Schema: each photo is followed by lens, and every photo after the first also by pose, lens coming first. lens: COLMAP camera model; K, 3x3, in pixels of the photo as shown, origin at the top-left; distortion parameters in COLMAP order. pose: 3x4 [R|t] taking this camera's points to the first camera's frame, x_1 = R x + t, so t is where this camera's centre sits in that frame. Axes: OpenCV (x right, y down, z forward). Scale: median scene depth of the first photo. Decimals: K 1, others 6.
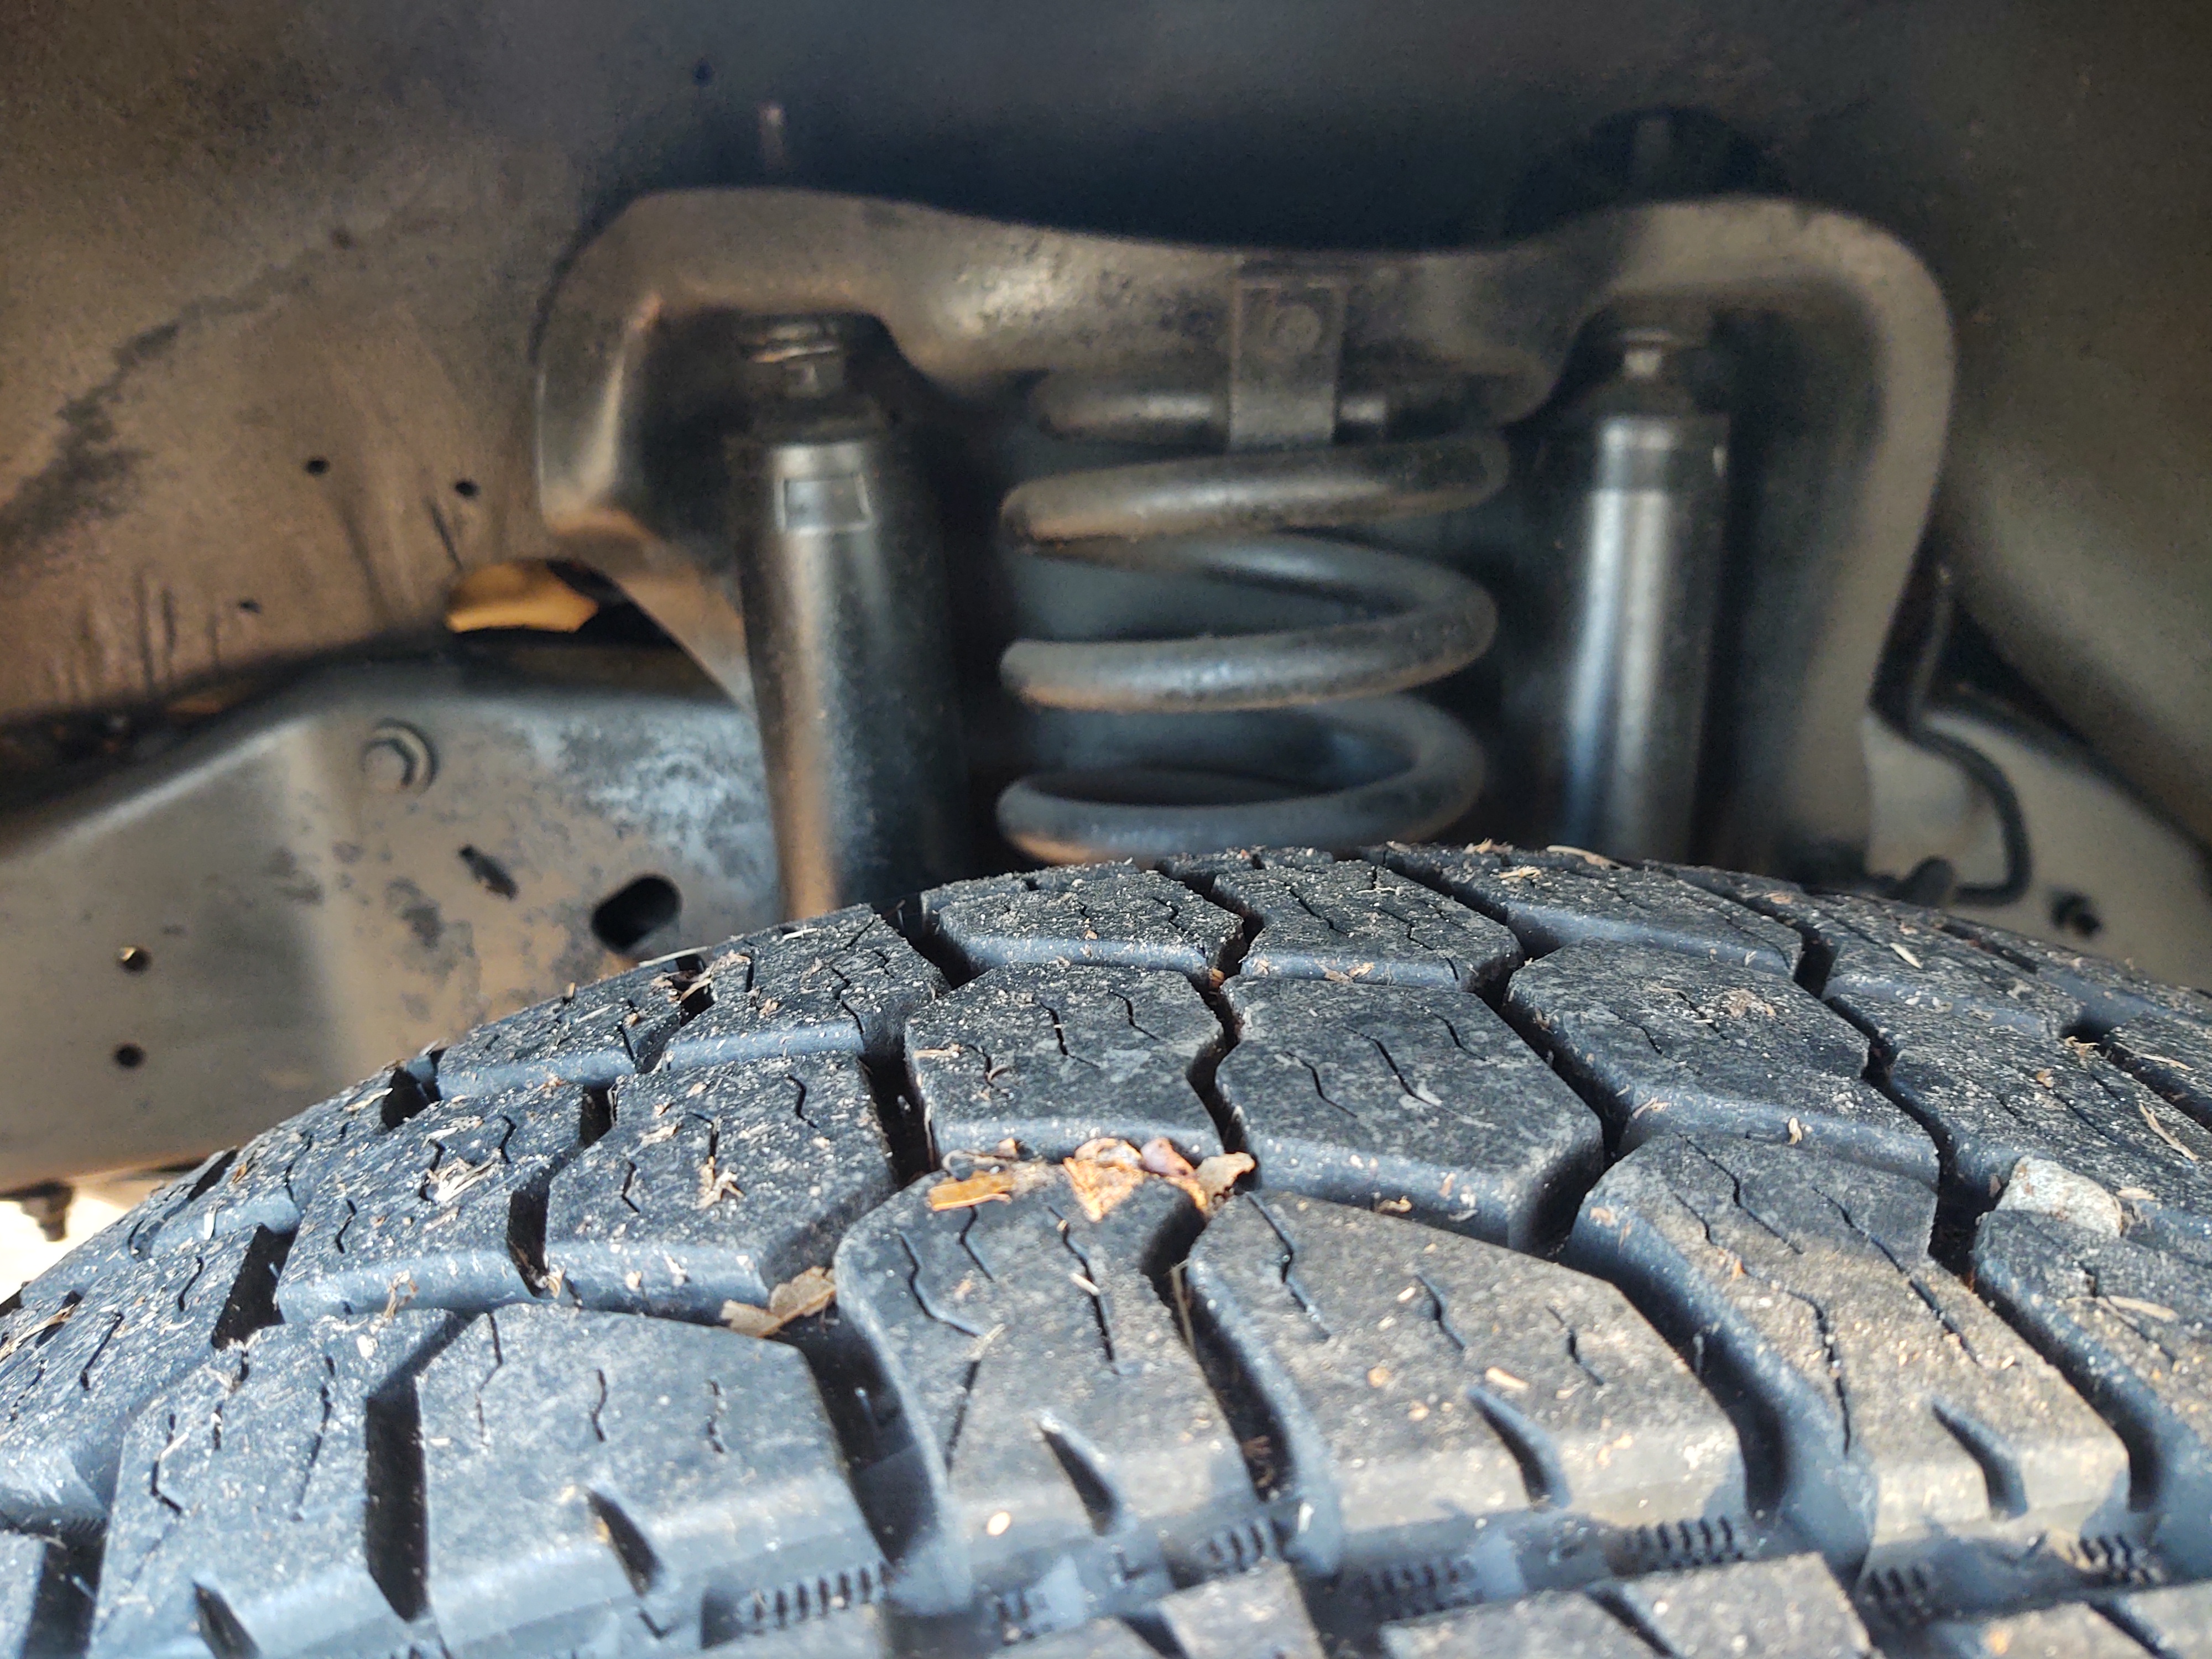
lens RADIAL K [[1709.0, 0, 1088.9], [0, 1709.0, 831.7], [0, 0, 1]] dist [0.017665, -0.070458]
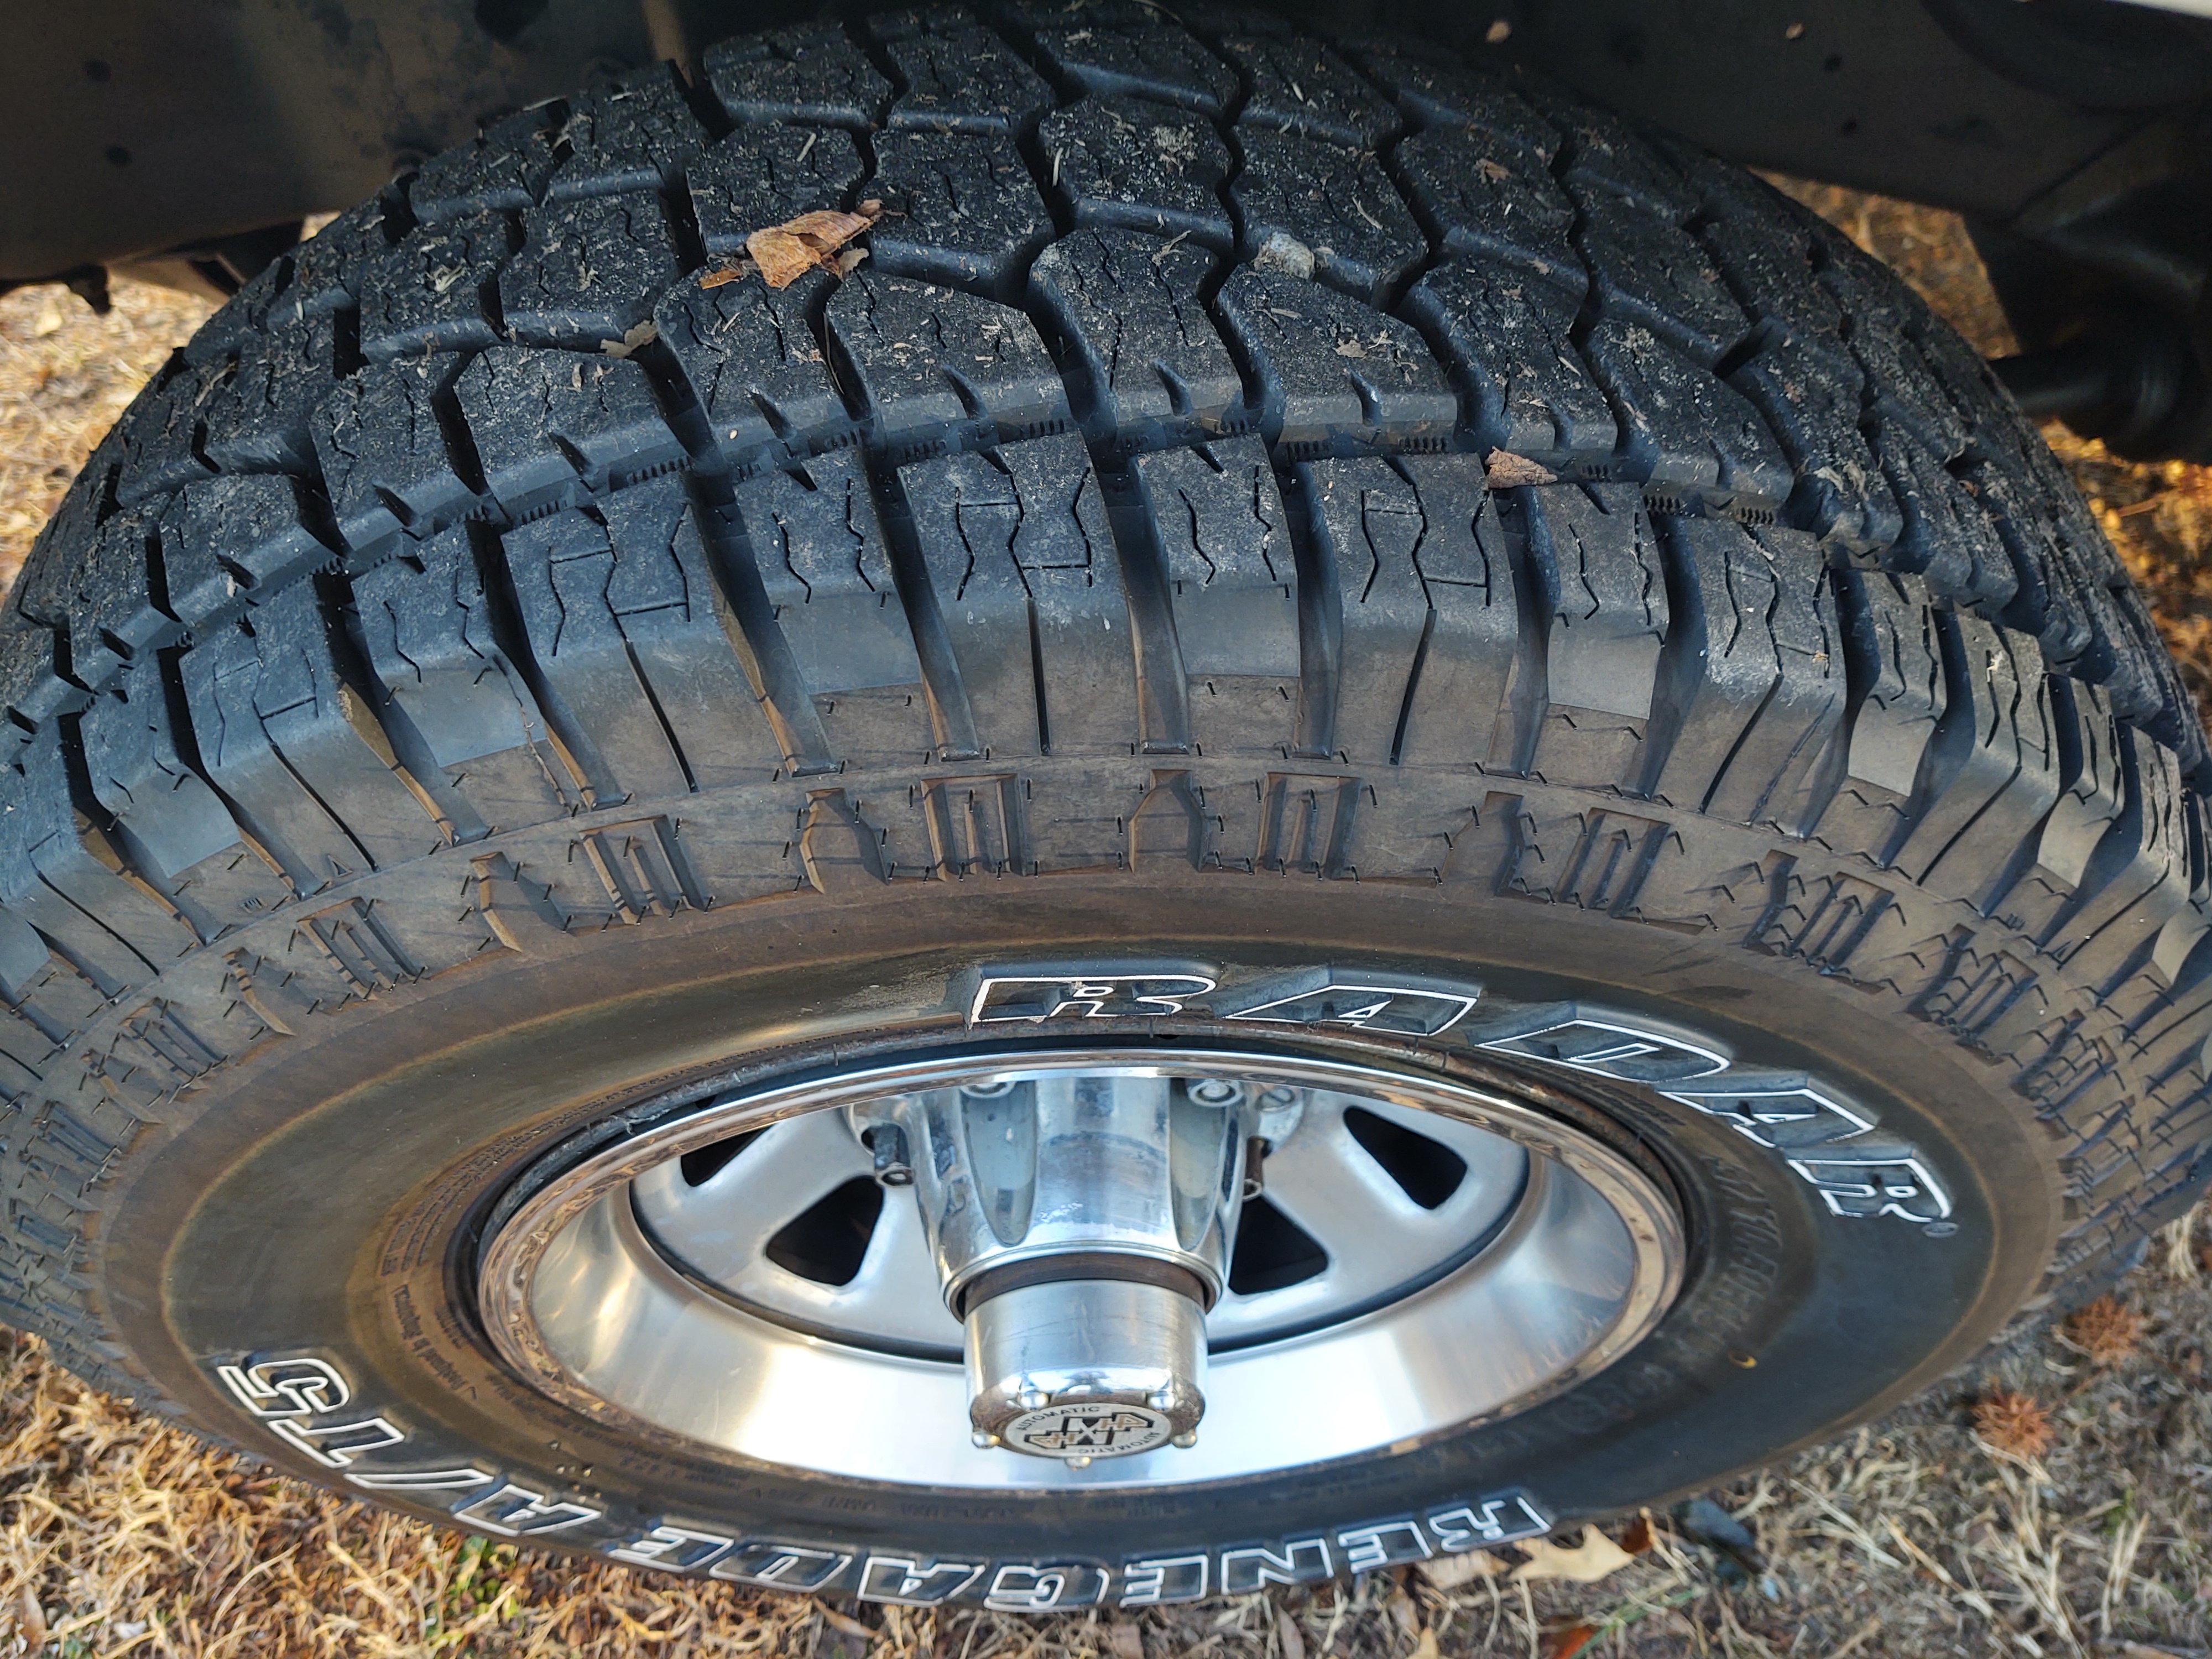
lens RADIAL K [[1709.0, 0, 1088.9], [0, 1709.0, 831.7], [0, 0, 1]] dist [0.017665, -0.070458]
pose [[0.998763, -0.049305, 0.006373, 0.286528], [0.038159, 0.842438, 0.537440, -0.266181], [-0.031867, -0.536532, 0.843278, -0.914738]]
